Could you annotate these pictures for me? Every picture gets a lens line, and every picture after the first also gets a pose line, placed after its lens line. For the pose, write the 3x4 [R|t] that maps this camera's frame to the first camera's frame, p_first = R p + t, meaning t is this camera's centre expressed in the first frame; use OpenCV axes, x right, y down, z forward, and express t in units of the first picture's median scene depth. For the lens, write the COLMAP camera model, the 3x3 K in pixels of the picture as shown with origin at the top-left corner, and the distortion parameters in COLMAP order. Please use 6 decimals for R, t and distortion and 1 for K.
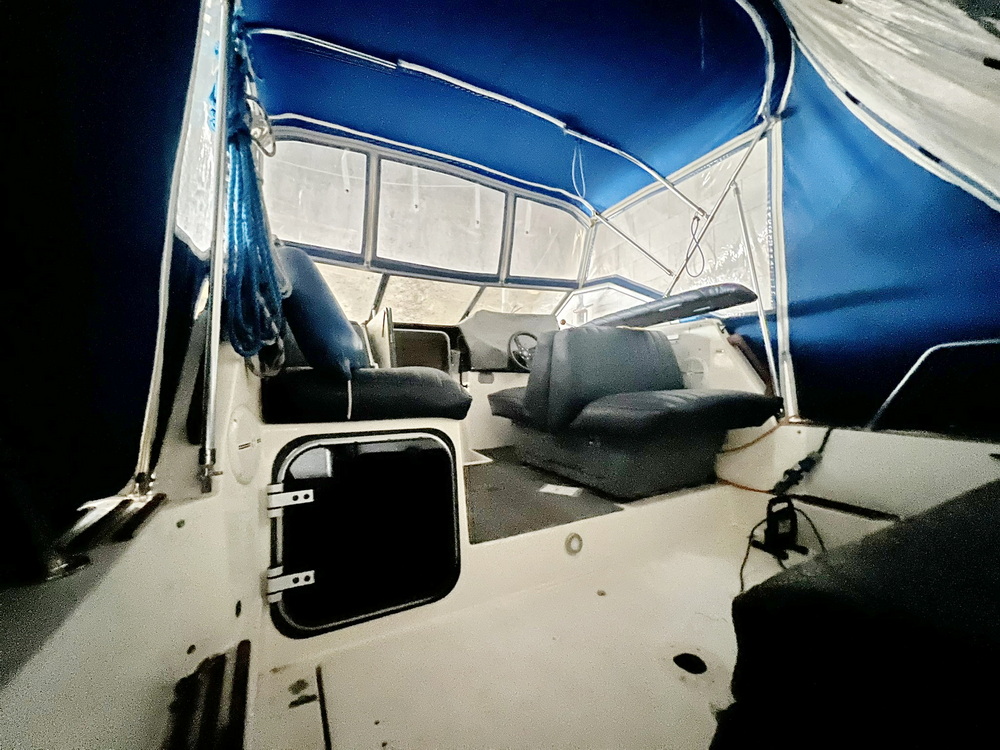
lens RADIAL K [[402.4, 0, 500.0], [0, 402.4, 375.0], [0, 0, 1]] dist [-0.005279, 0.000062]
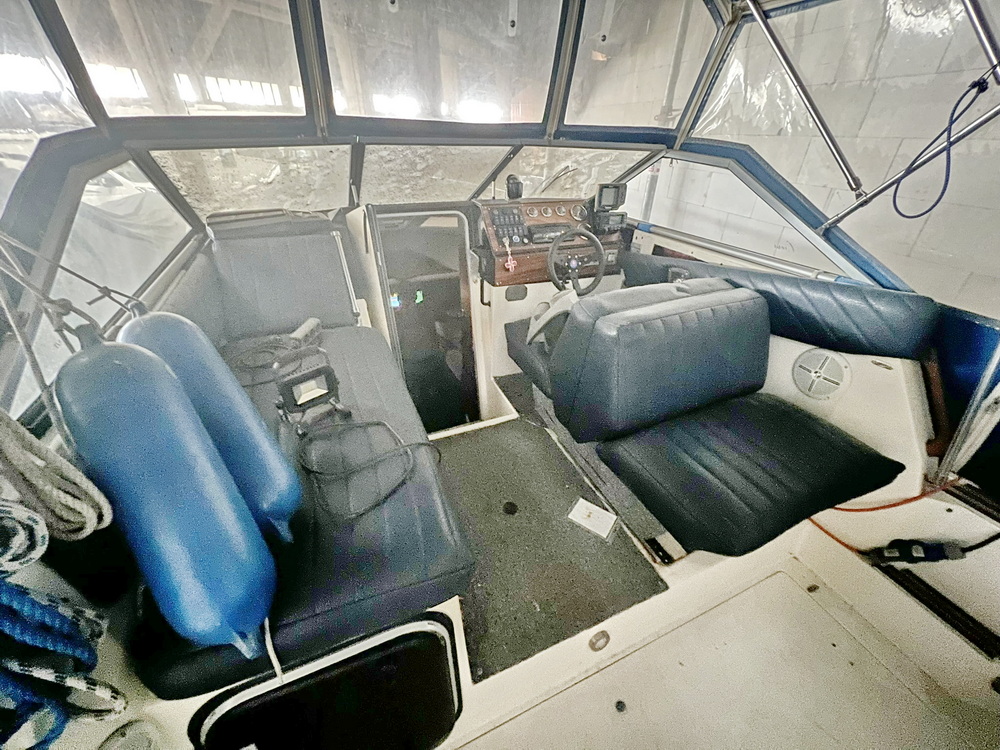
lens RADIAL K [[396.8, 0, 500.0], [0, 396.8, 375.0], [0, 0, 1]] dist [-0.002874, 0.000138]
pose [[0.995398, 0.070429, -0.064981, -0.008038], [-0.024298, 0.841448, 0.539792, -0.389900], [0.092695, -0.535729, 0.839287, 0.450133]]
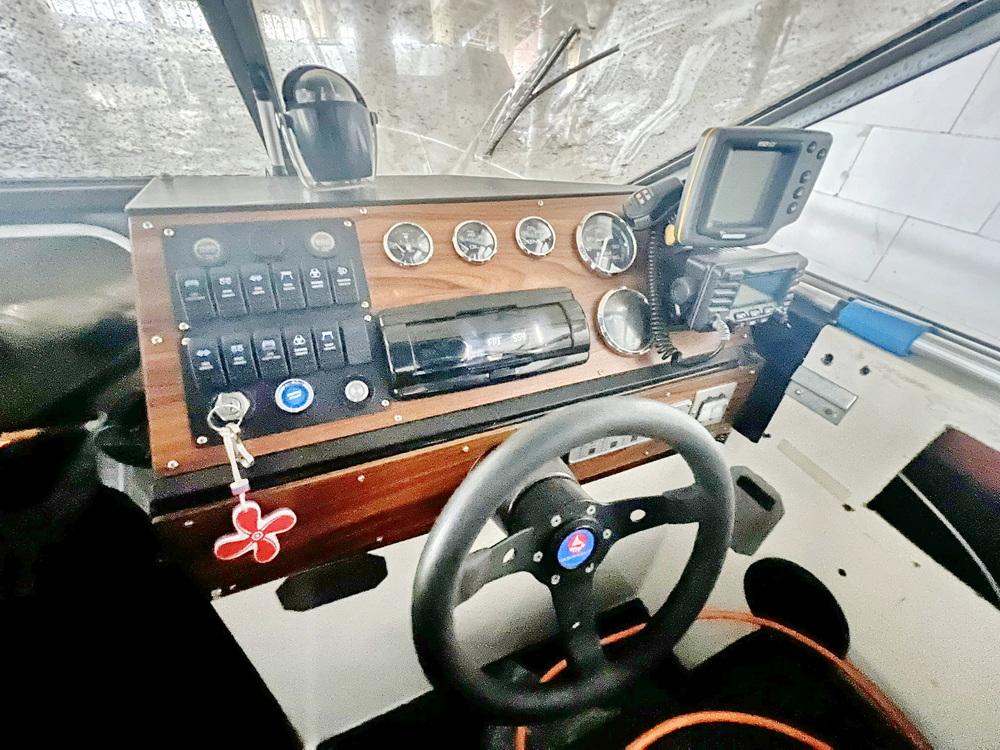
lens RADIAL K [[402.4, 0, 500.0], [0, 402.4, 375.0], [0, 0, 1]] dist [-0.005279, 0.000062]
pose [[0.992521, 0.111684, -0.049279, 0.056106], [-0.059766, 0.796572, 0.601582, -0.272346], [0.106442, -0.594137, 0.797290, 1.353511]]
